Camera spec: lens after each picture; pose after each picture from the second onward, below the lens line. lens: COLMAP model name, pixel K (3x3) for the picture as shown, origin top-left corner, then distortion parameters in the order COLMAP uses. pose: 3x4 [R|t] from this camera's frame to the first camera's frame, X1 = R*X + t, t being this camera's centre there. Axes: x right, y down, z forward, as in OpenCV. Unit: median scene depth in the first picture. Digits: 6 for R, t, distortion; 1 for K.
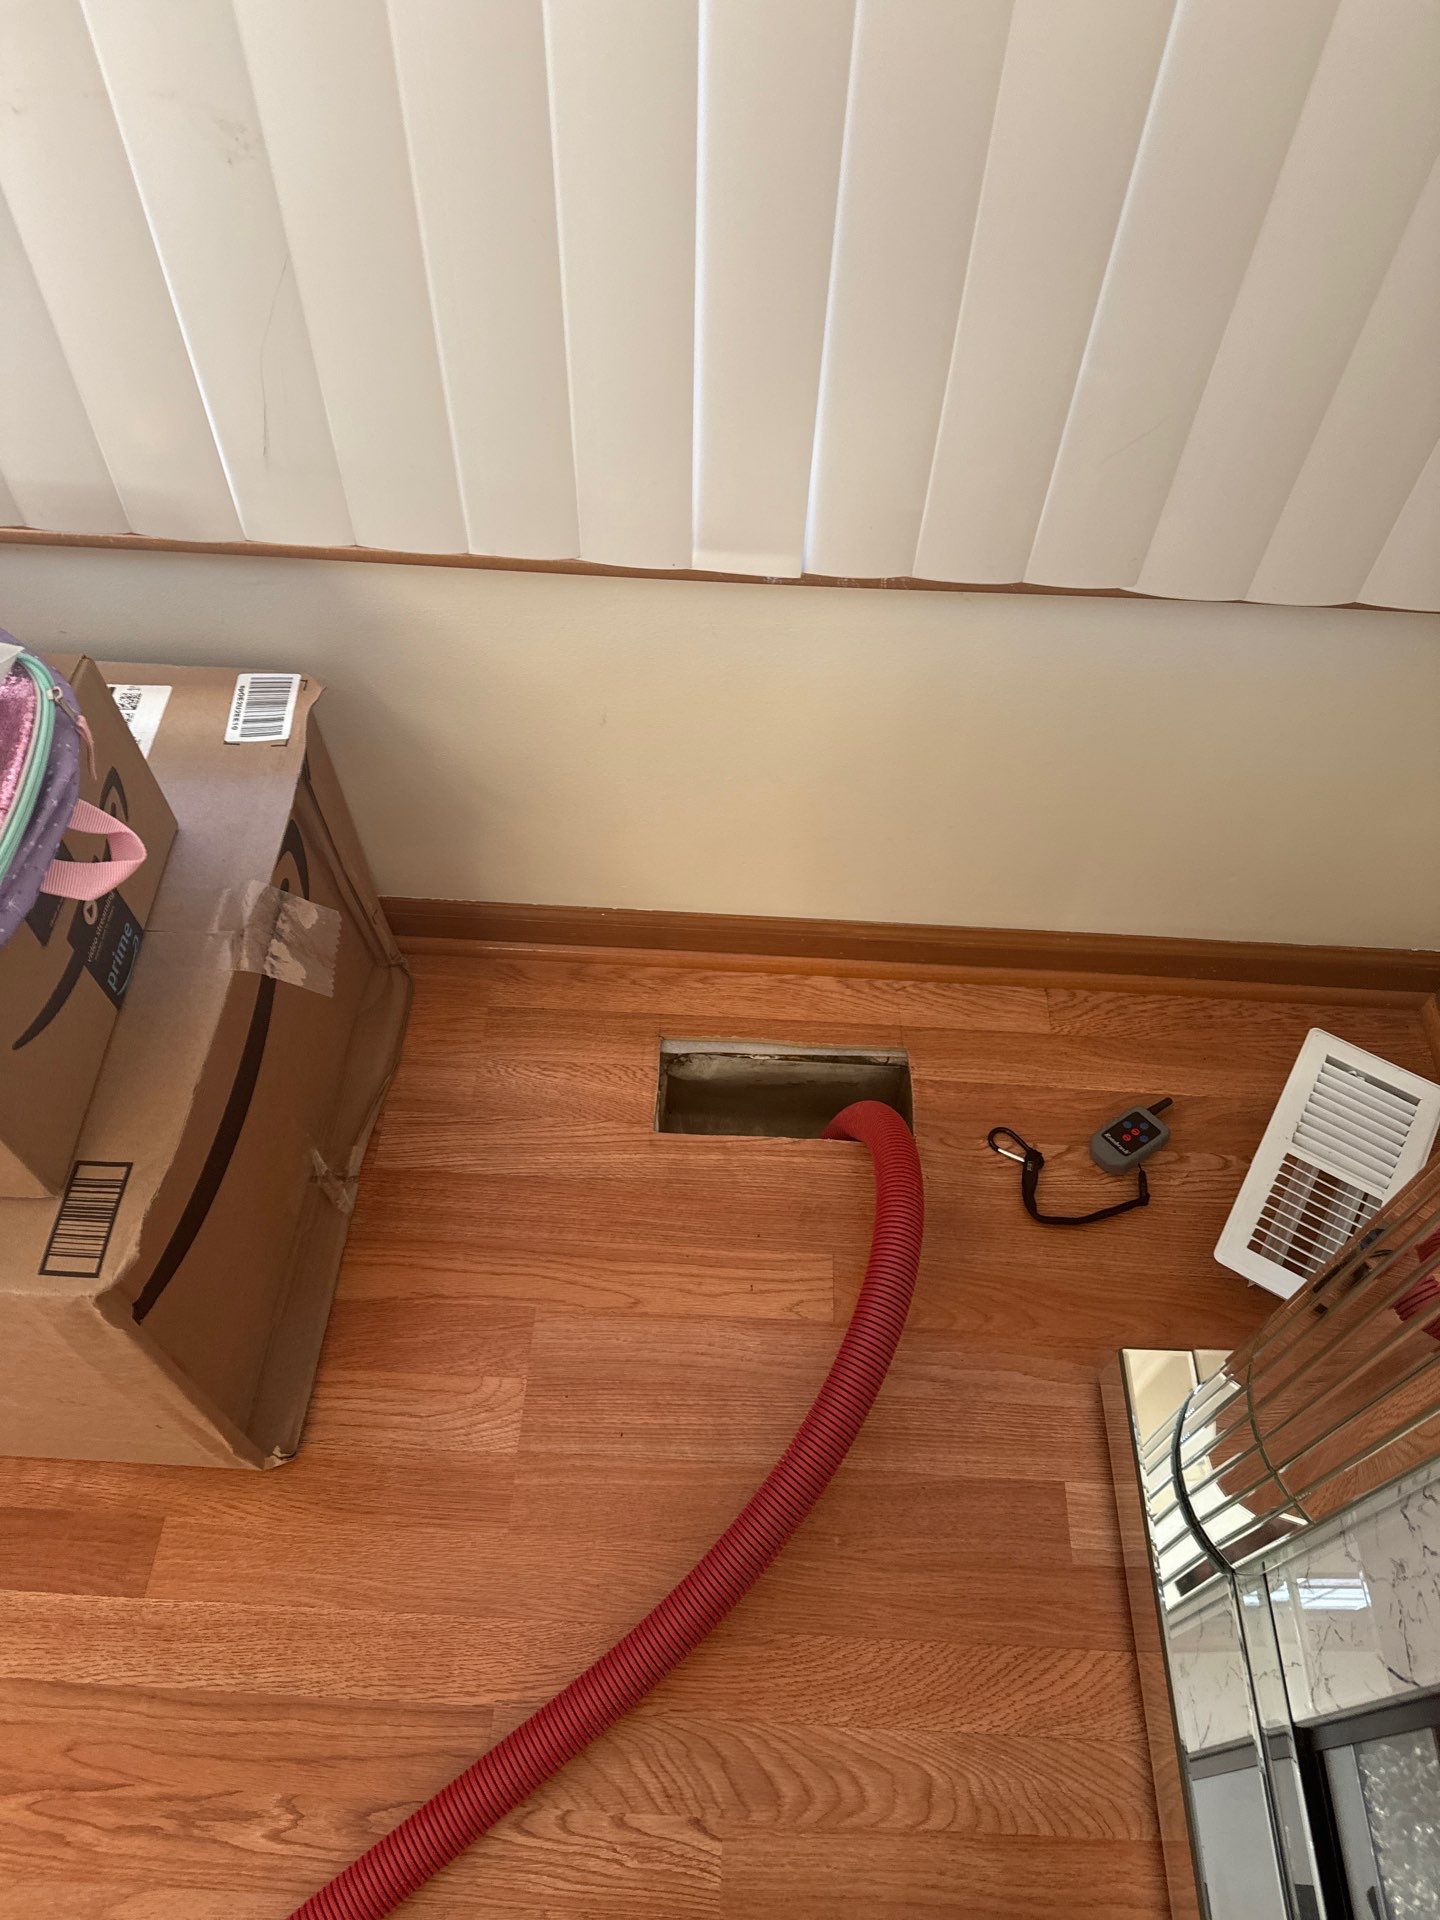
lens RADIAL K [[1364.6, 0, 717.7], [0, 1364.6, 961.1], [0, 0, 1]] dist [0.017046, -0.035309]
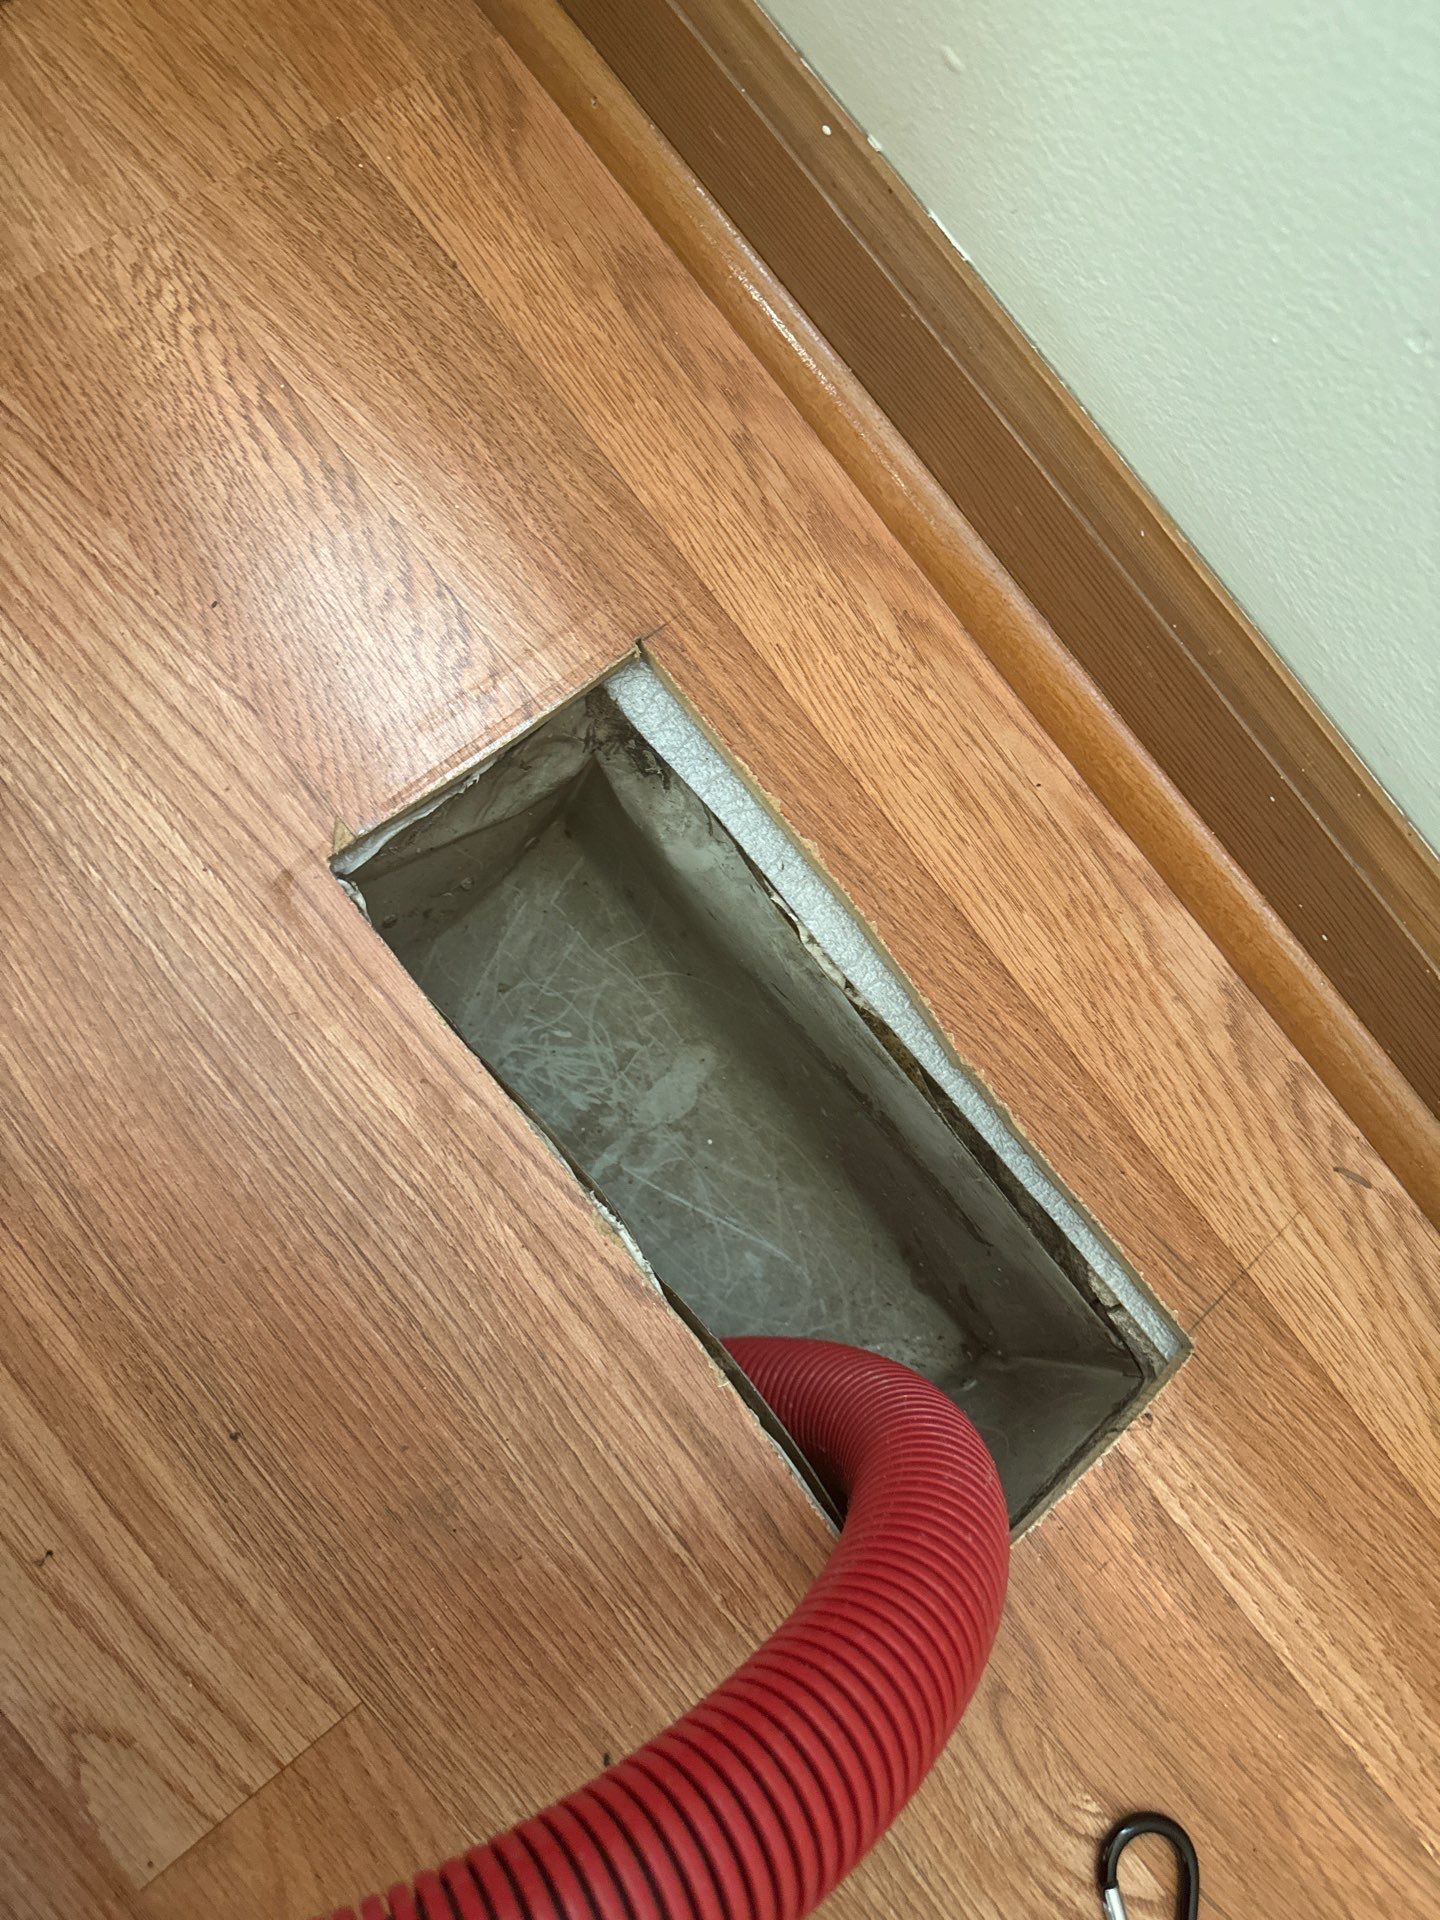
lens RADIAL K [[1364.6, 0, 730.7], [0, 1364.6, 961.8], [0, 0, 1]] dist [0.017046, -0.035309]
pose [[0.649319, 0.759243, -0.043978, 0.031148], [-0.708294, 0.624780, 0.328589, -0.008769], [0.276955, -0.182210, 0.943449, 0.723260]]
